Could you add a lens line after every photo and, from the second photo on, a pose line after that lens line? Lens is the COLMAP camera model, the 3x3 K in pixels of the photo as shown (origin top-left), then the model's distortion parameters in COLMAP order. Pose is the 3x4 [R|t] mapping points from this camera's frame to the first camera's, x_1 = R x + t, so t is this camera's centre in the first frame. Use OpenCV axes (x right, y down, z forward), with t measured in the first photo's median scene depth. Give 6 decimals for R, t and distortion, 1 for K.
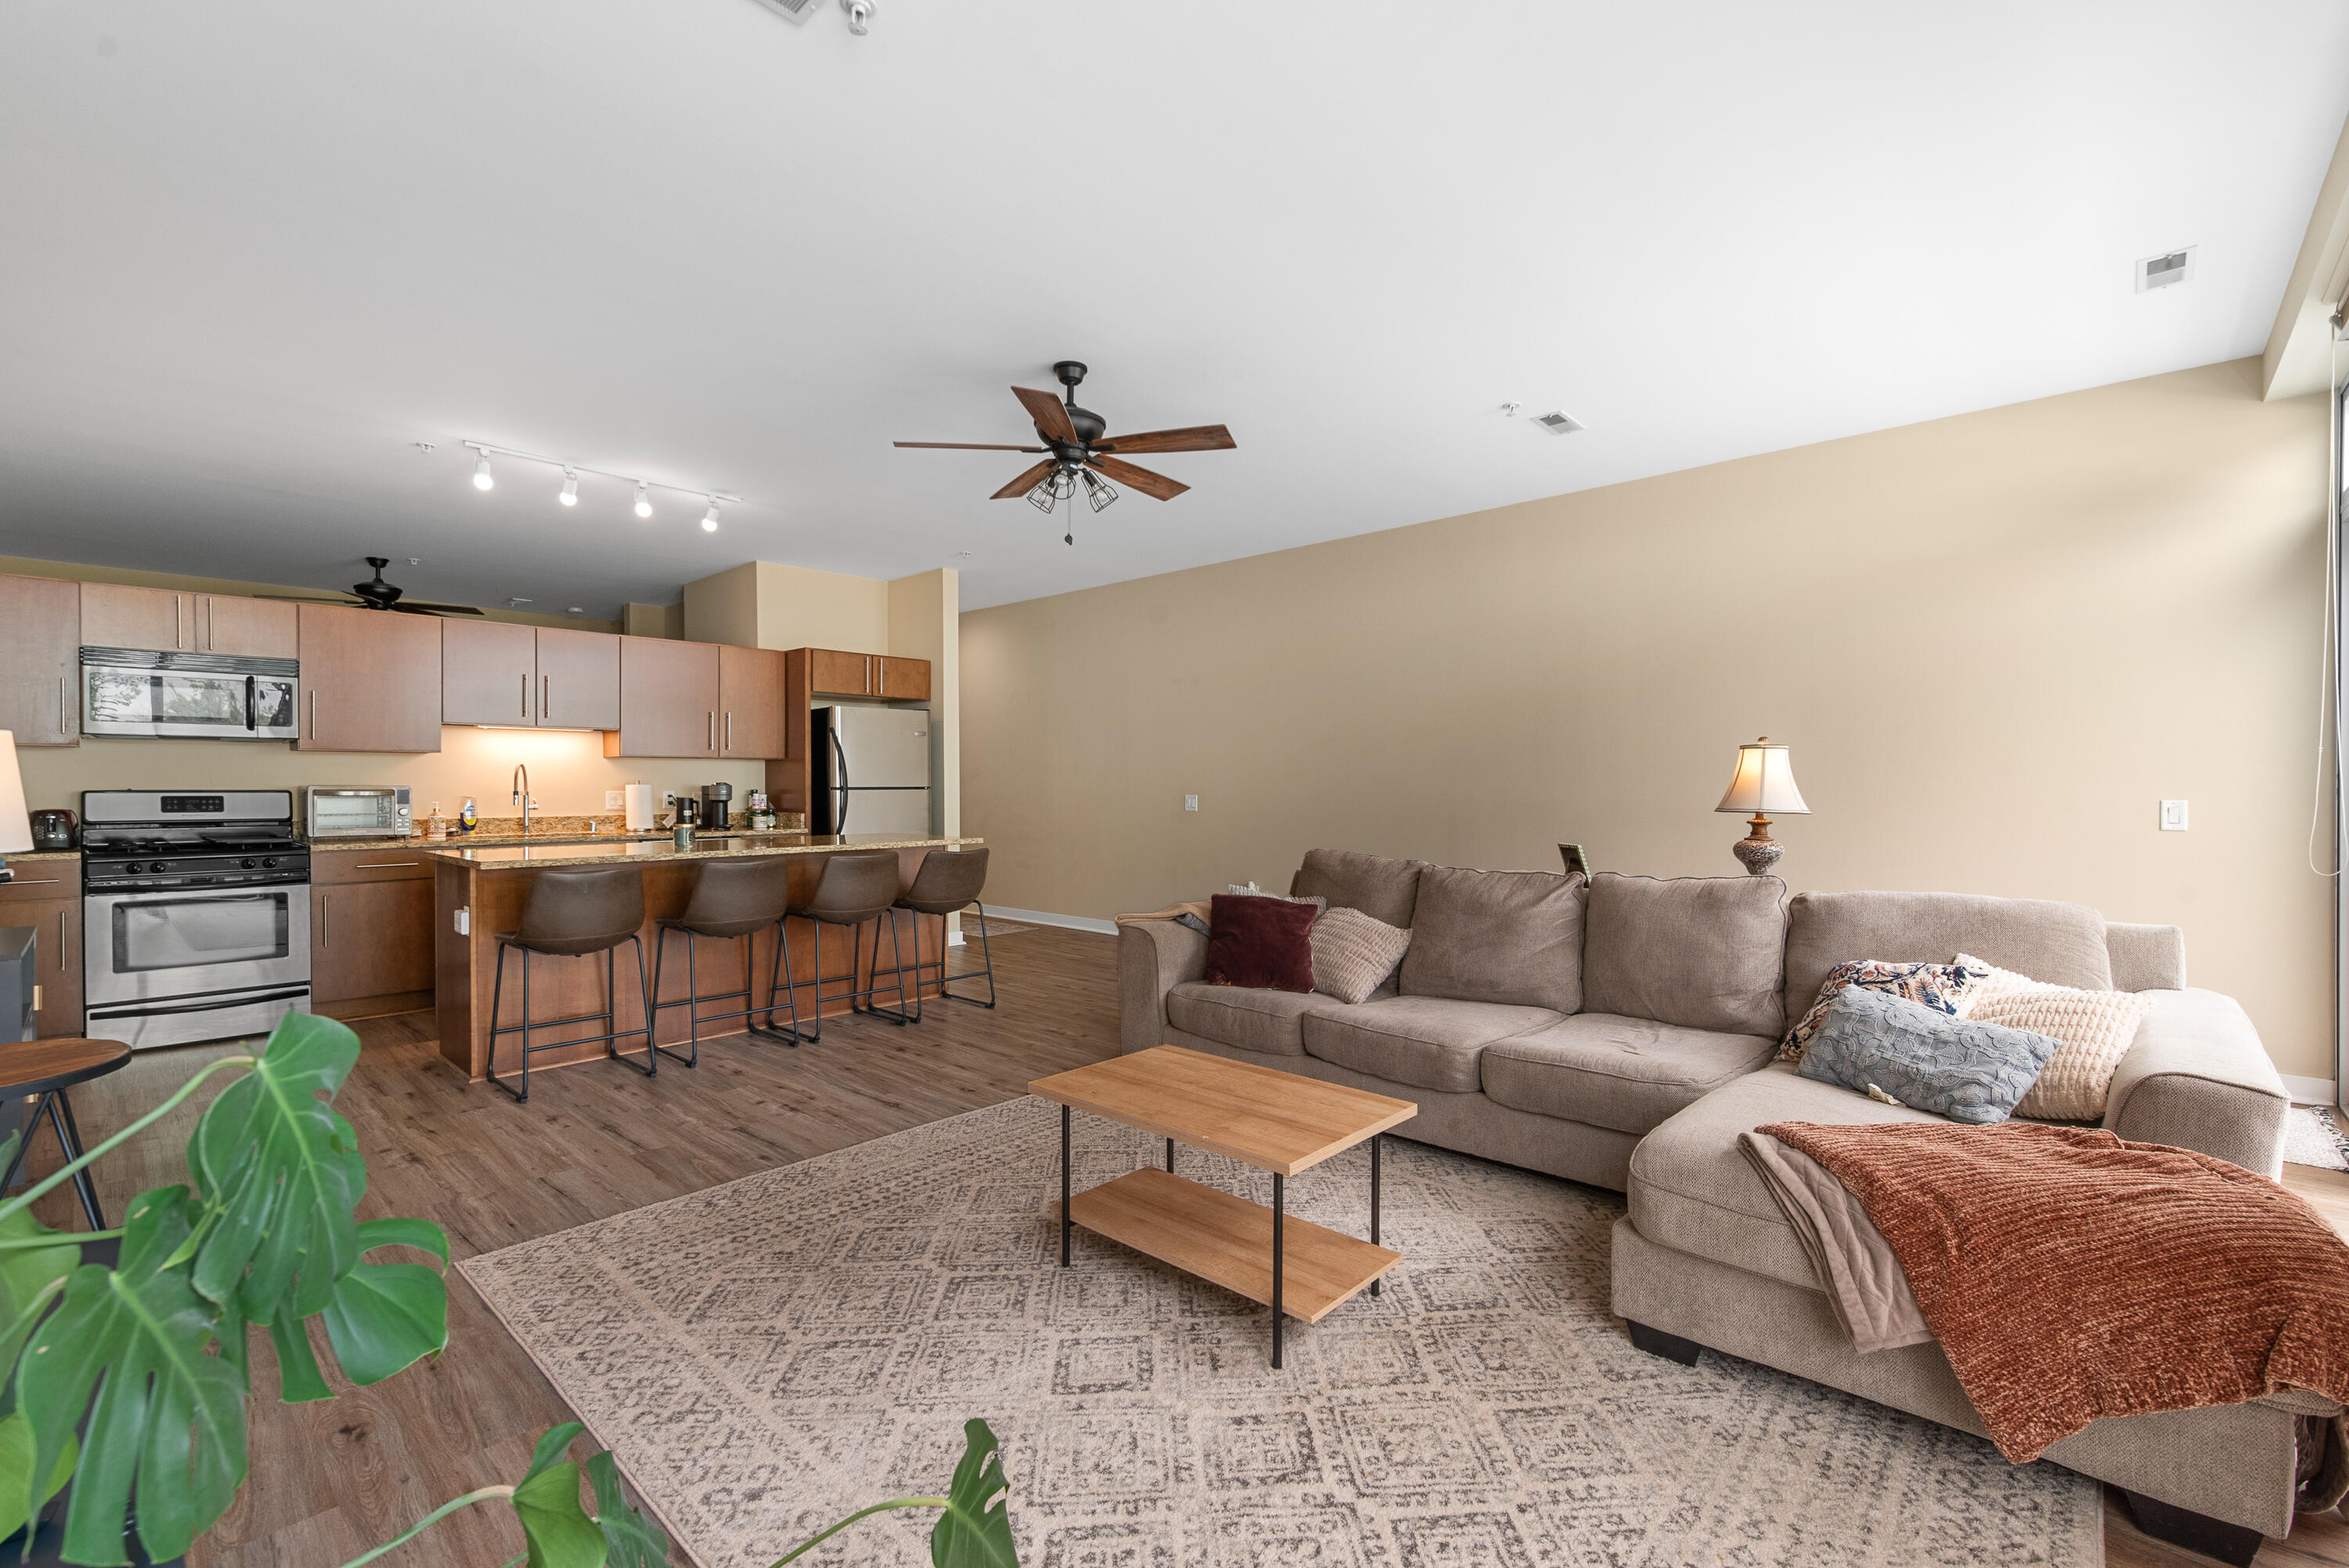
lens RADIAL K [[1020.0, 0, 1169.2], [0, 1020.0, 793.8], [0, 0, 1]] dist [0.004535, -0.001227]
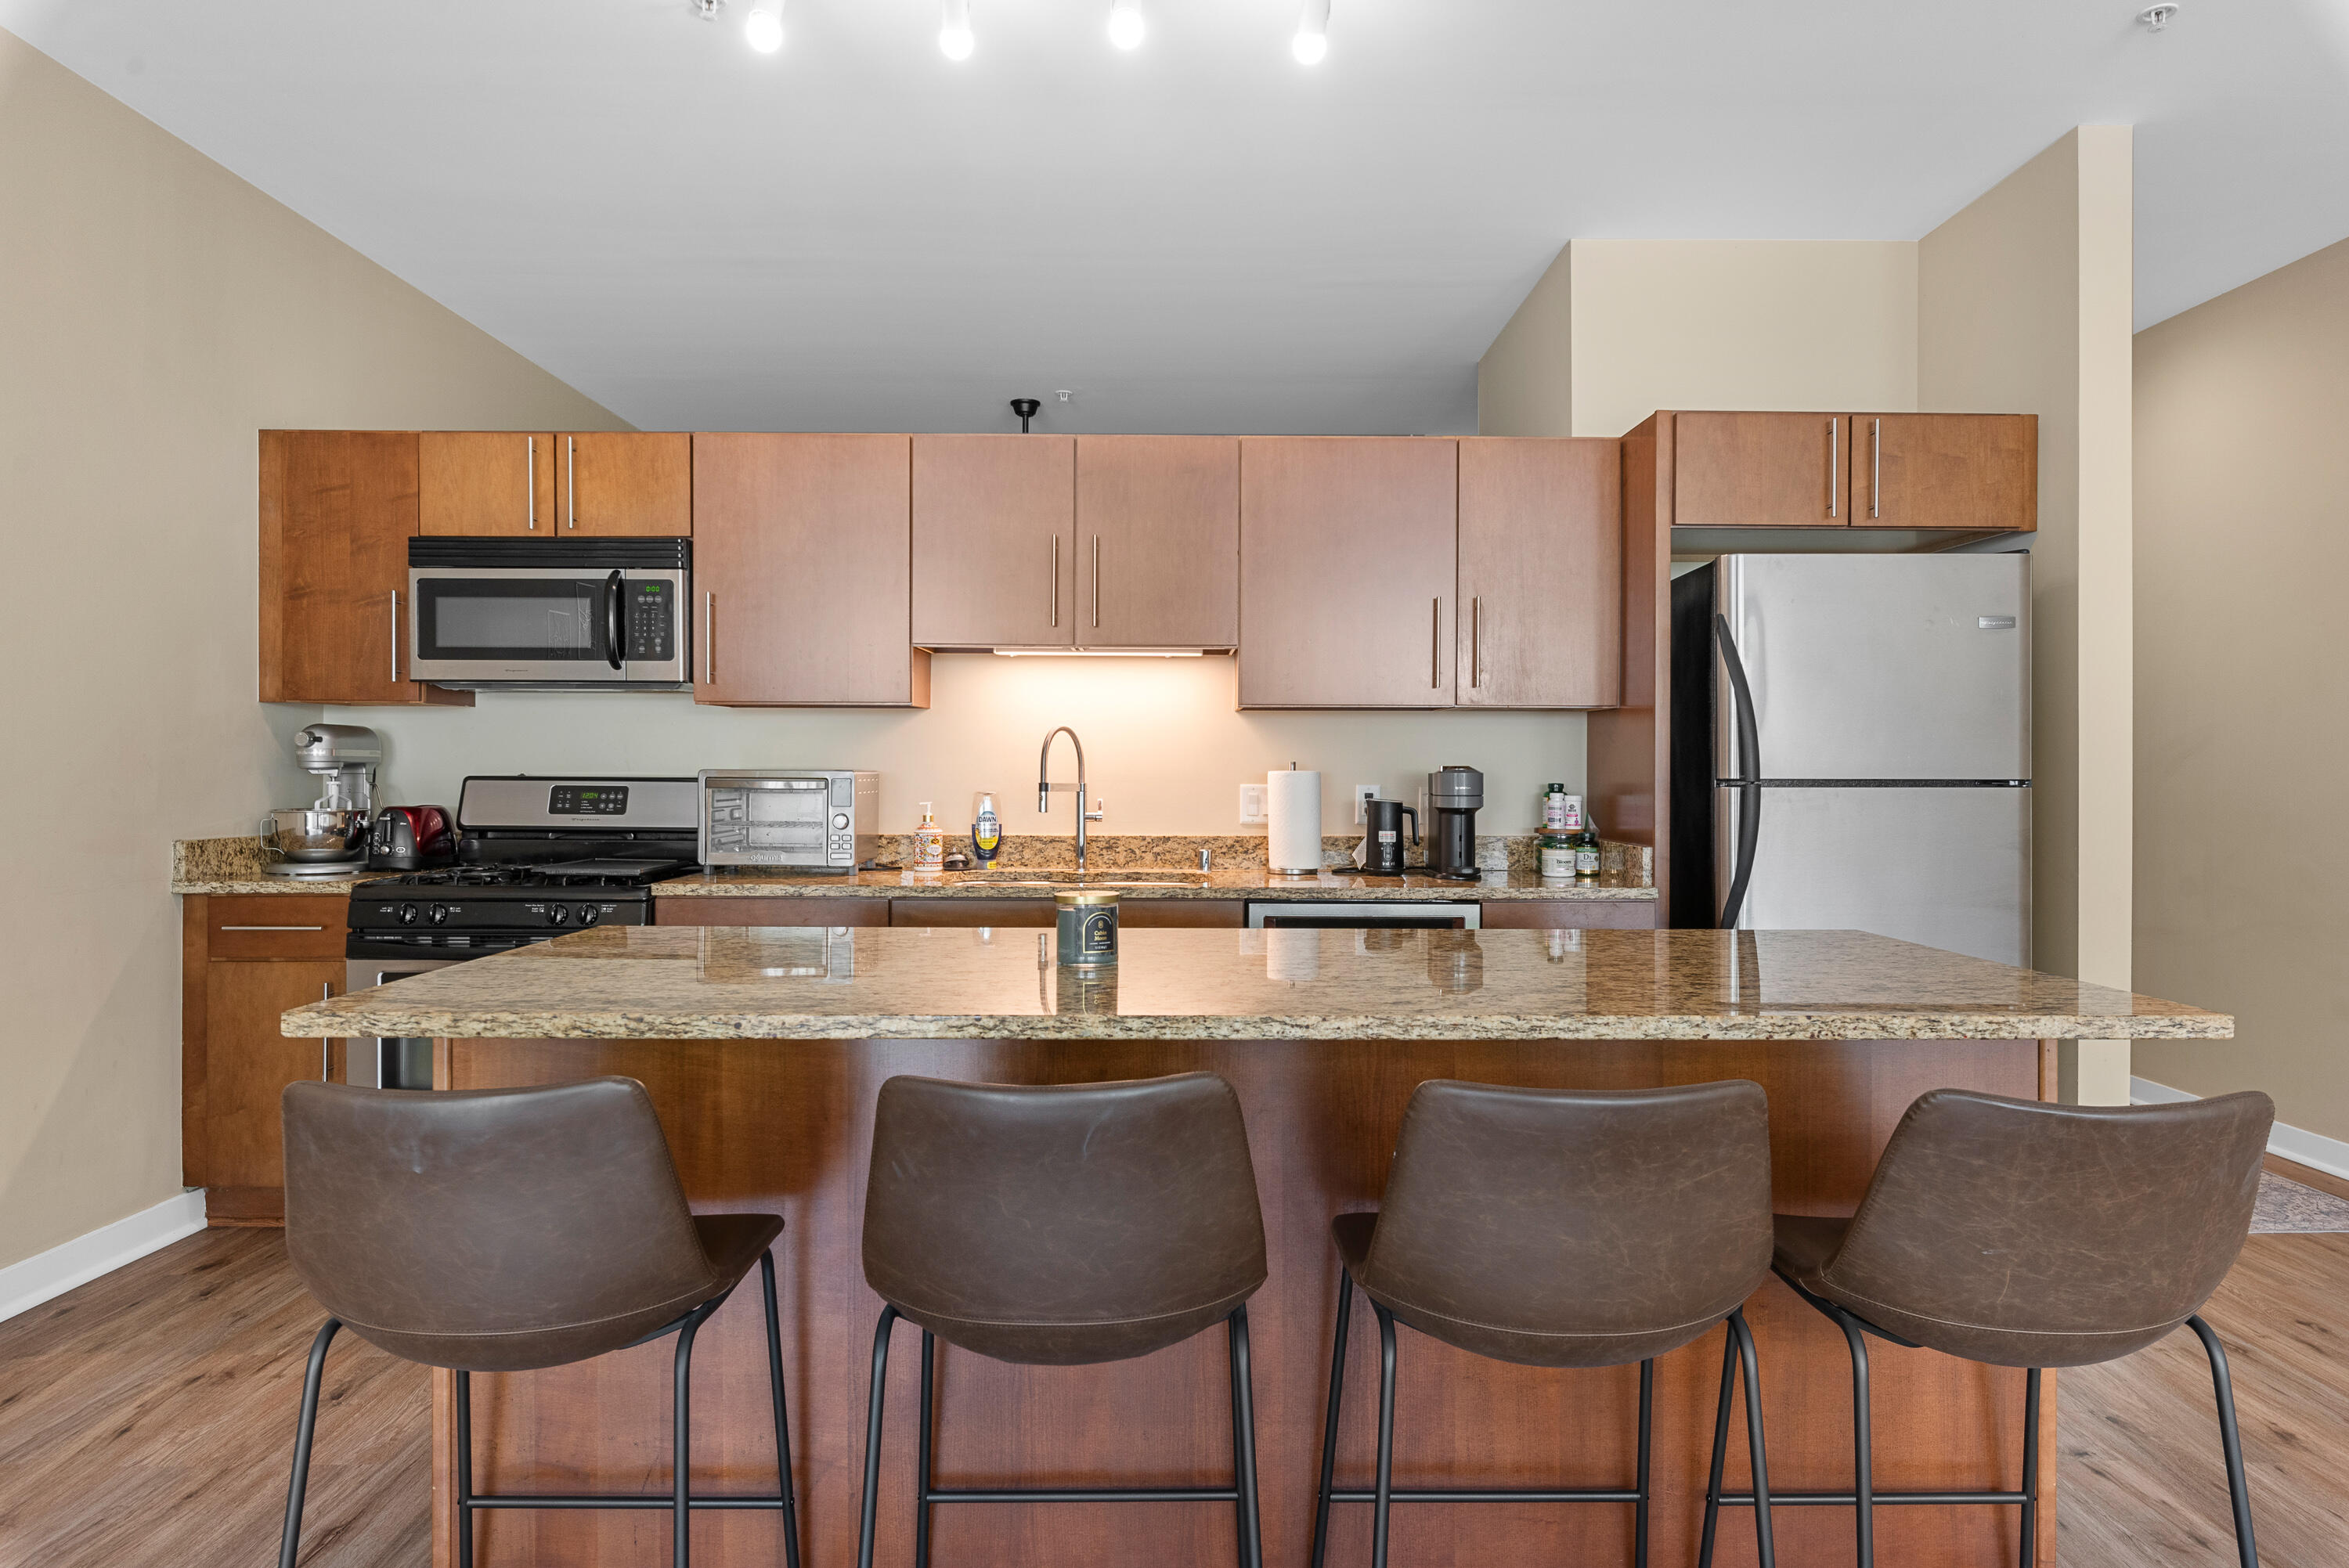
lens RADIAL K [[1414.2, 0, 1185.2], [0, 1414.2, 774.8], [0, 0, 1]] dist [0.004144, -0.004262]
pose [[0.692357, 0.005802, -0.721531, -0.099009], [-0.011249, 0.999933, -0.002753, -0.004607], [0.721467, 0.010023, 0.692376, 0.518568]]
